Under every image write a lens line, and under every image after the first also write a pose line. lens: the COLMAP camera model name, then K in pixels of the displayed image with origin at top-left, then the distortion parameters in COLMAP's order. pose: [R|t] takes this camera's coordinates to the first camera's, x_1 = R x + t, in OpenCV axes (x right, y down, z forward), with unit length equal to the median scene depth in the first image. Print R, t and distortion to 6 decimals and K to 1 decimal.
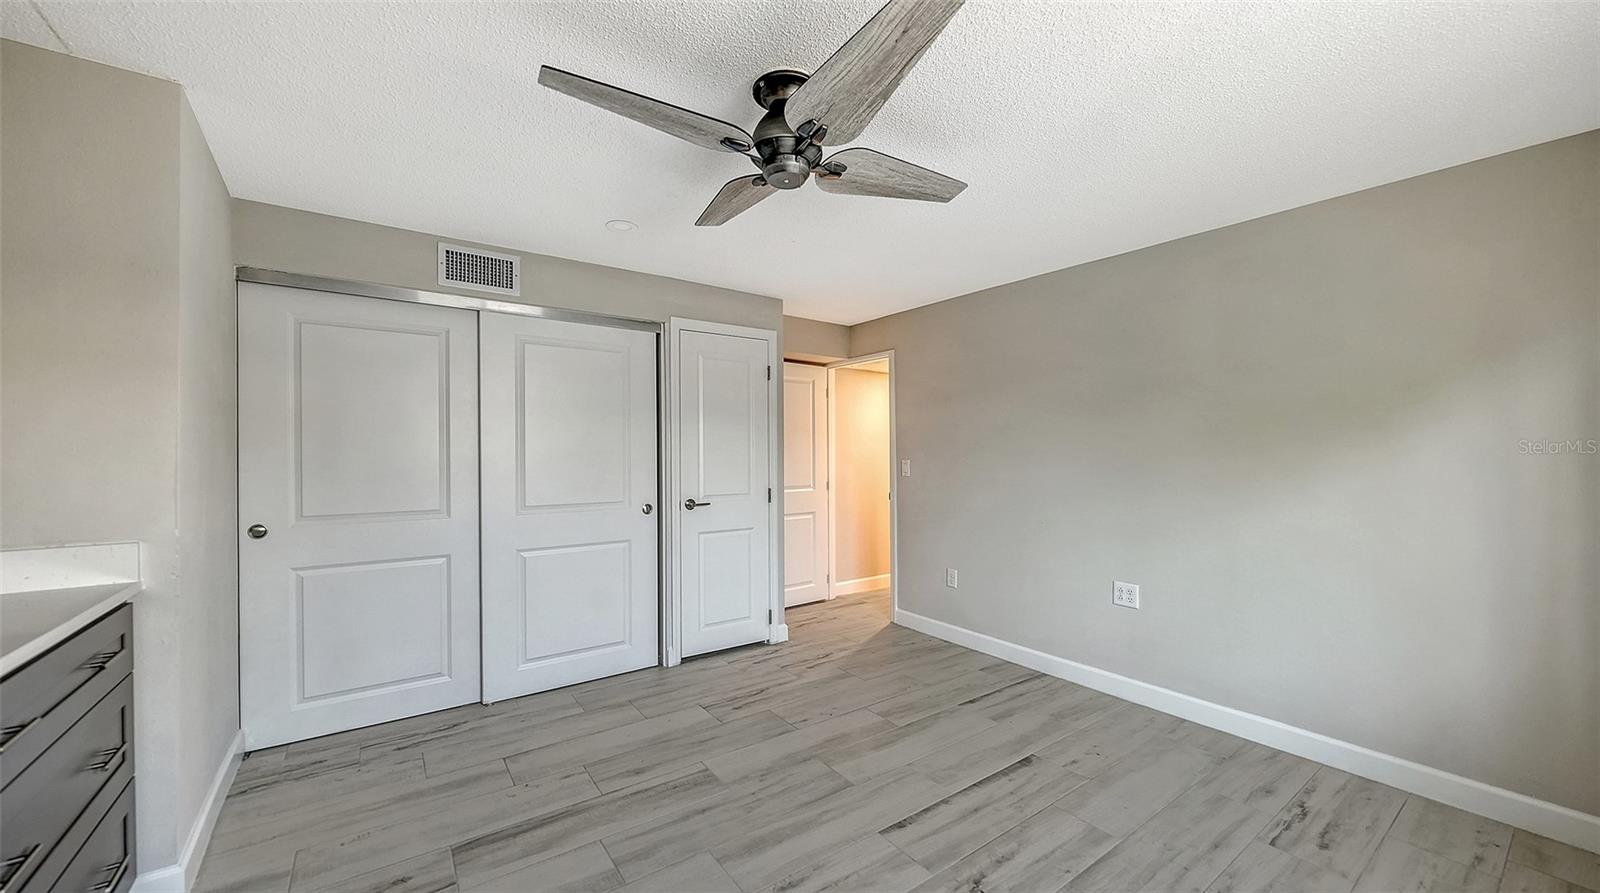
lens RADIAL K [[600.4, 0, 799.3], [0, 600.4, 452.3], [0, 0, 1]] dist [0.004015, 0.000174]
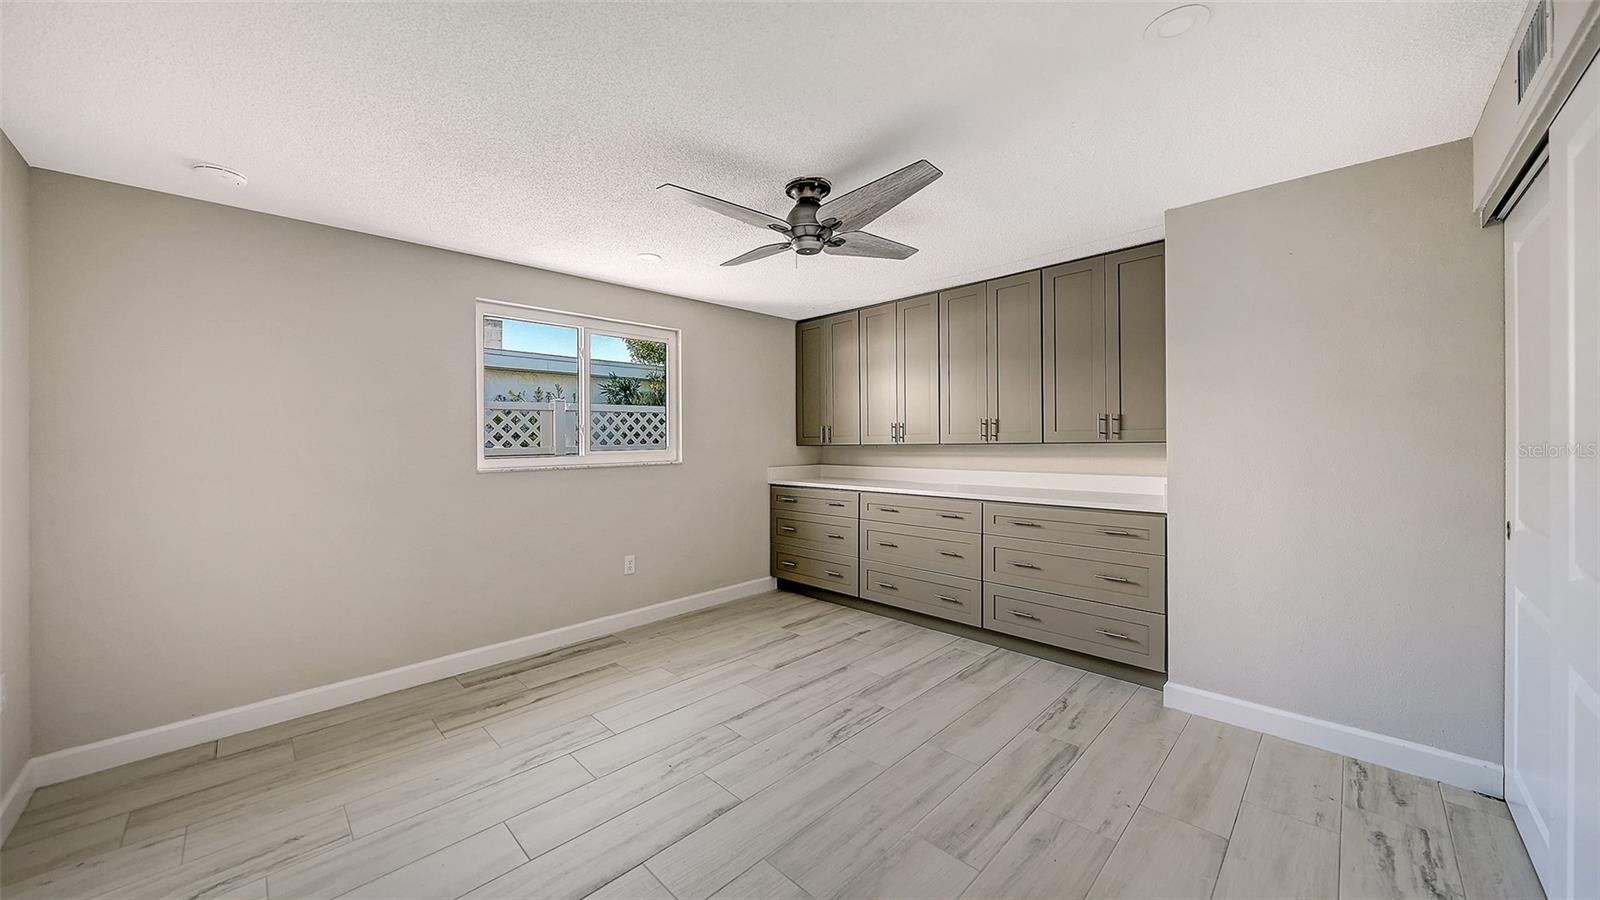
lens RADIAL K [[562.6, 0, 804.6], [0, 562.6, 442.8], [0, 0, 1]] dist [0.014243, -0.000203]
pose [[-0.986914, 0.010515, -0.160907, 0.166904], [0.009730, 0.999937, 0.005664, 0.000711], [0.160956, 0.004024, -0.986953, 1.876062]]
